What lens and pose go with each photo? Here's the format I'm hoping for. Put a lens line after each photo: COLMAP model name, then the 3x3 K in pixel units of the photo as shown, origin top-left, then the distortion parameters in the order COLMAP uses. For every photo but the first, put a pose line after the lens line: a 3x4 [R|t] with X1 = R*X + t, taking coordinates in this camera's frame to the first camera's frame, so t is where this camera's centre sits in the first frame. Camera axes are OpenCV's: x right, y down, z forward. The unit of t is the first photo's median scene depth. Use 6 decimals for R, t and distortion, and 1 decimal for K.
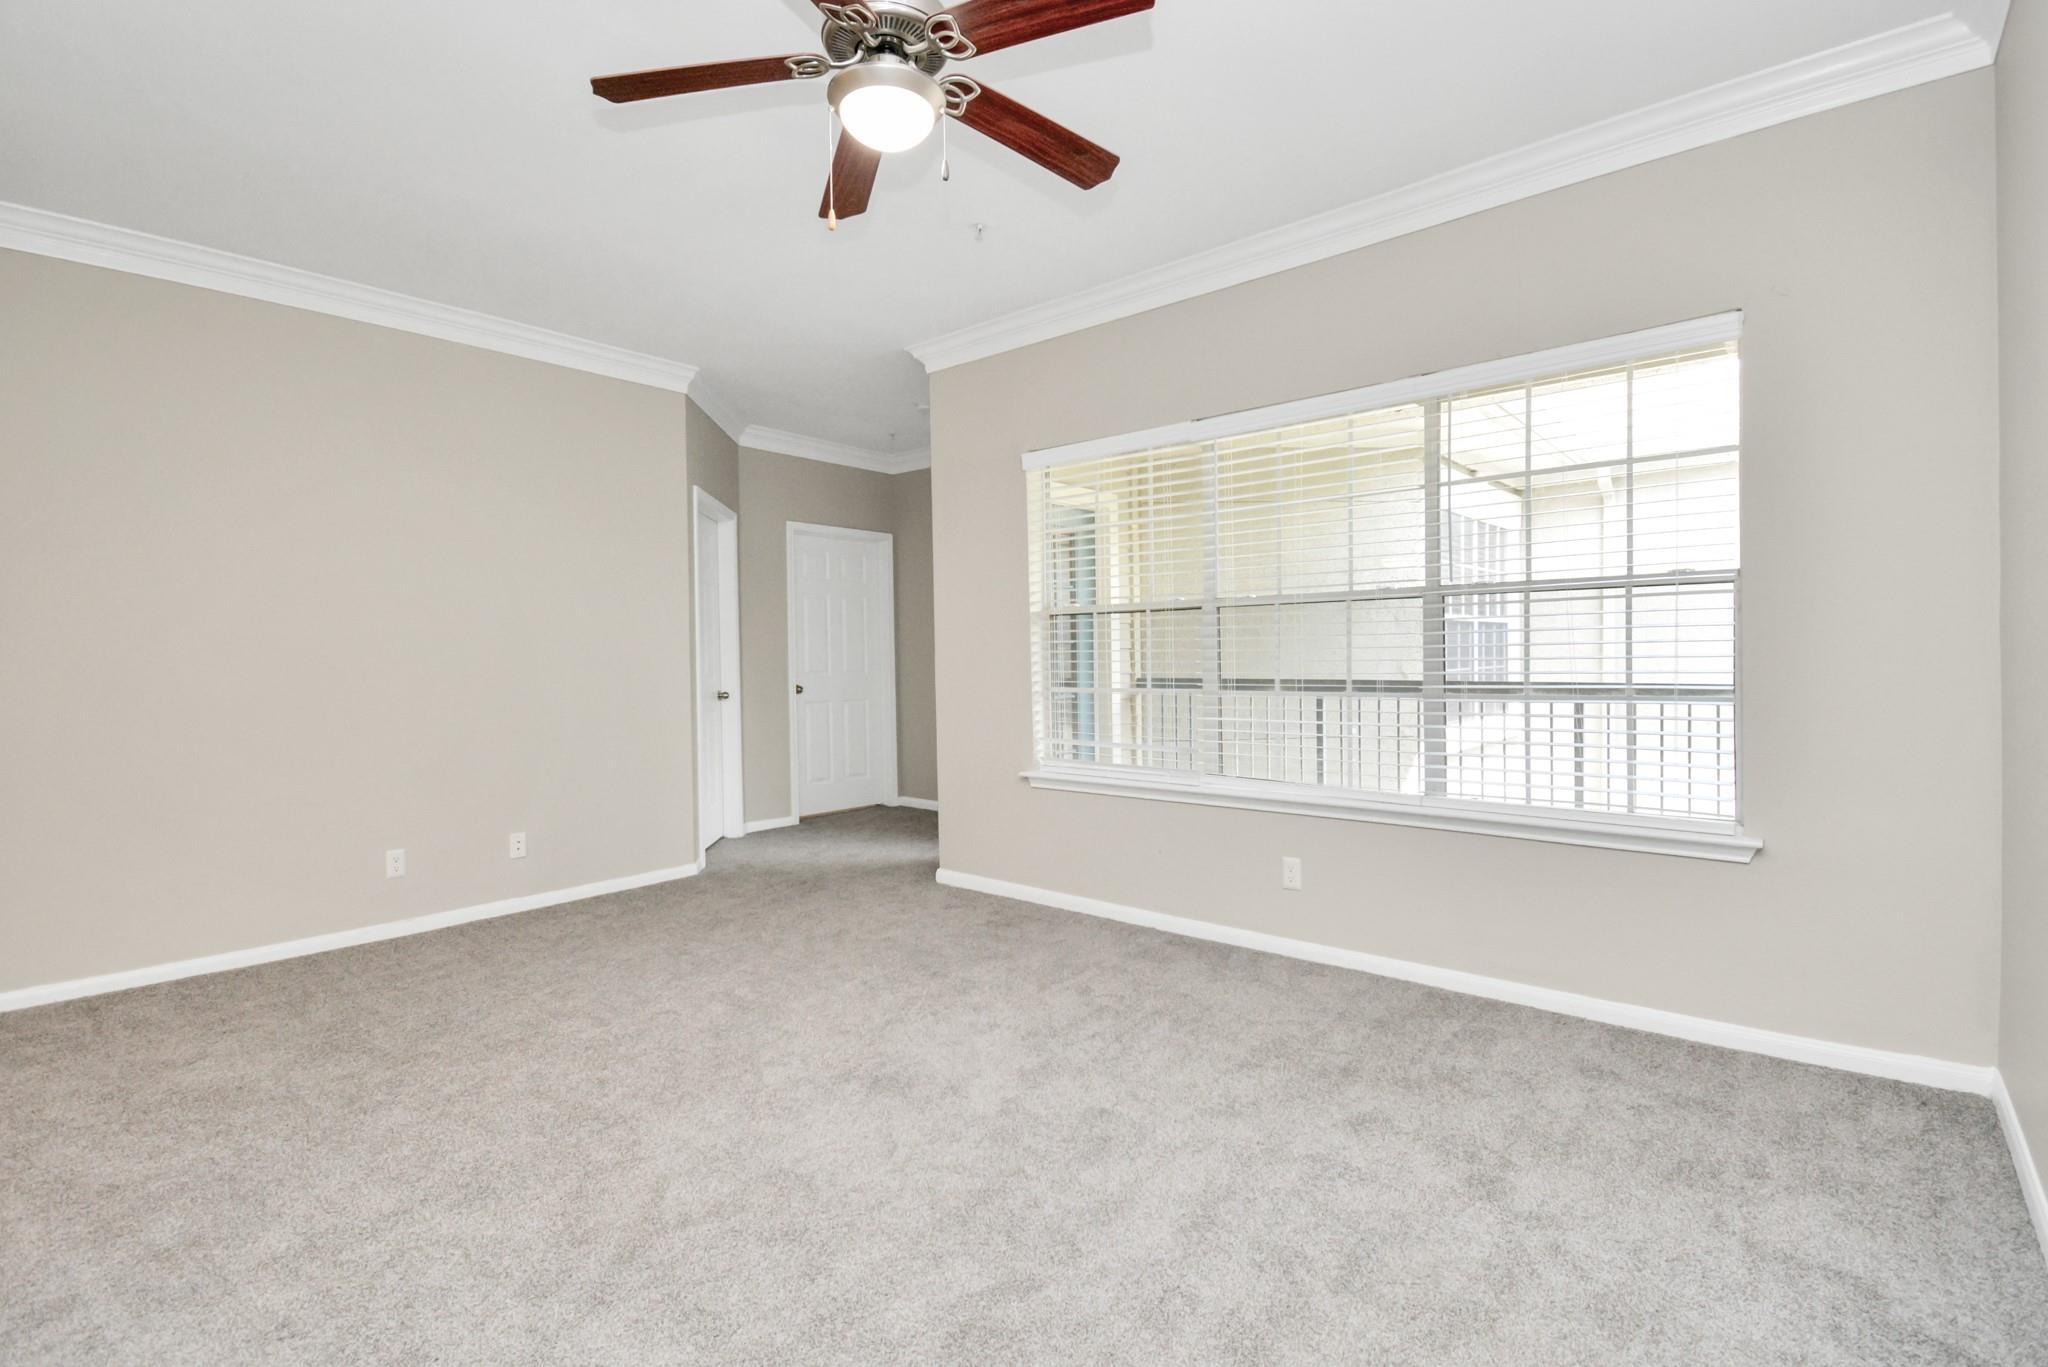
lens RADIAL K [[942.7, 0, 1031.0], [0, 942.7, 684.7], [0, 0, 1]] dist [-0.024603, -0.000031]
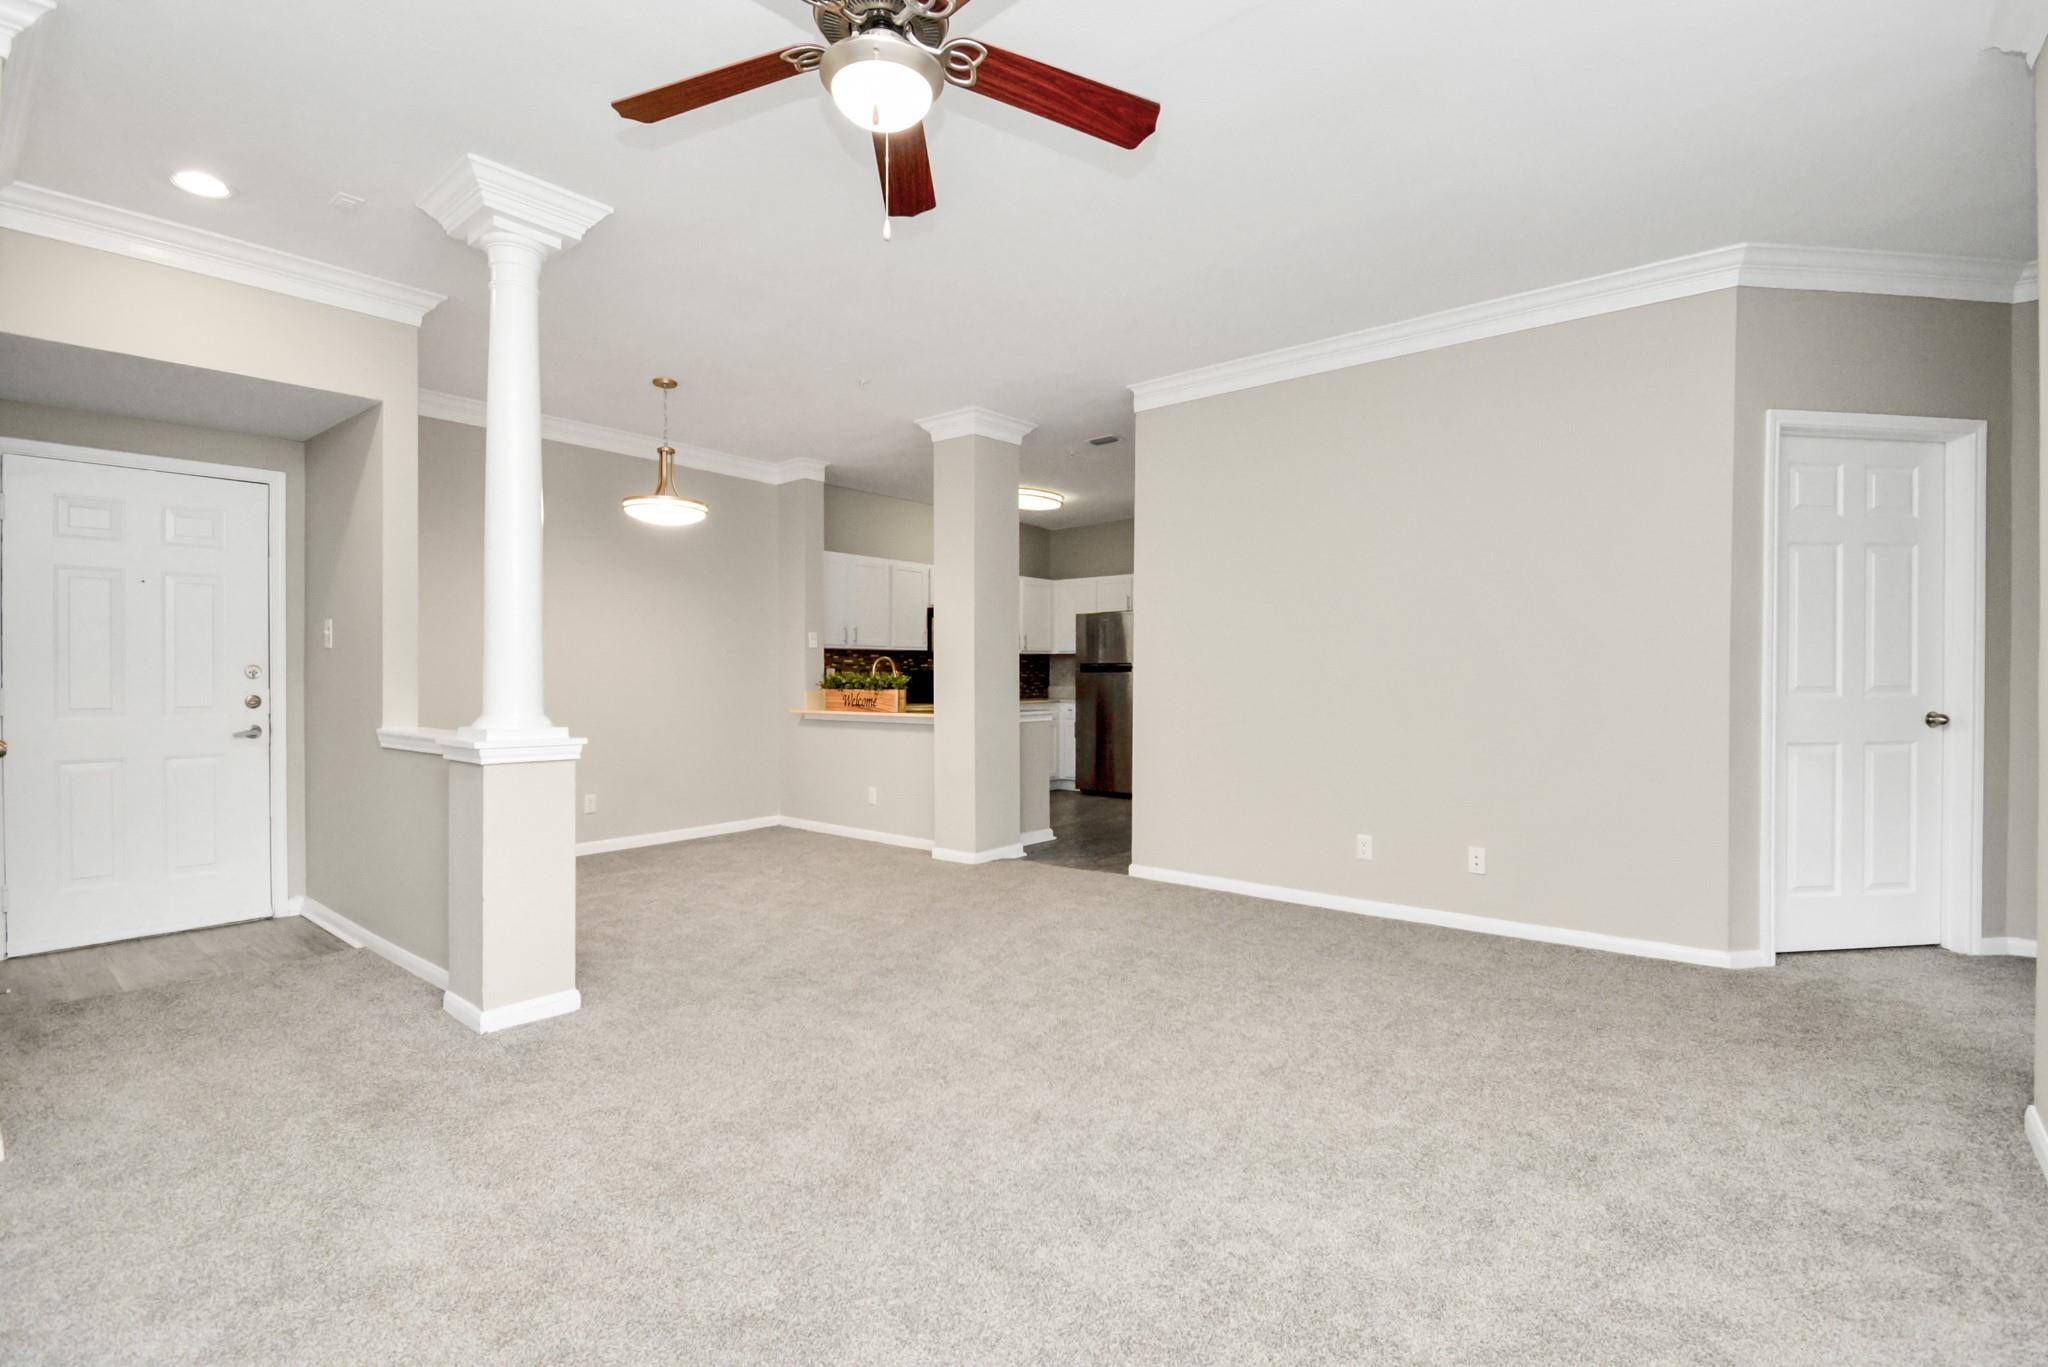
lens RADIAL K [[942.7, 0, 1031.0], [0, 942.7, 684.7], [0, 0, 1]] dist [-0.024603, -0.000031]
pose [[0.010564, 0.024158, -0.999652, 0.383310], [-0.026606, 0.999361, 0.023870, -0.014487], [0.999590, 0.026345, 0.011200, 0.542143]]
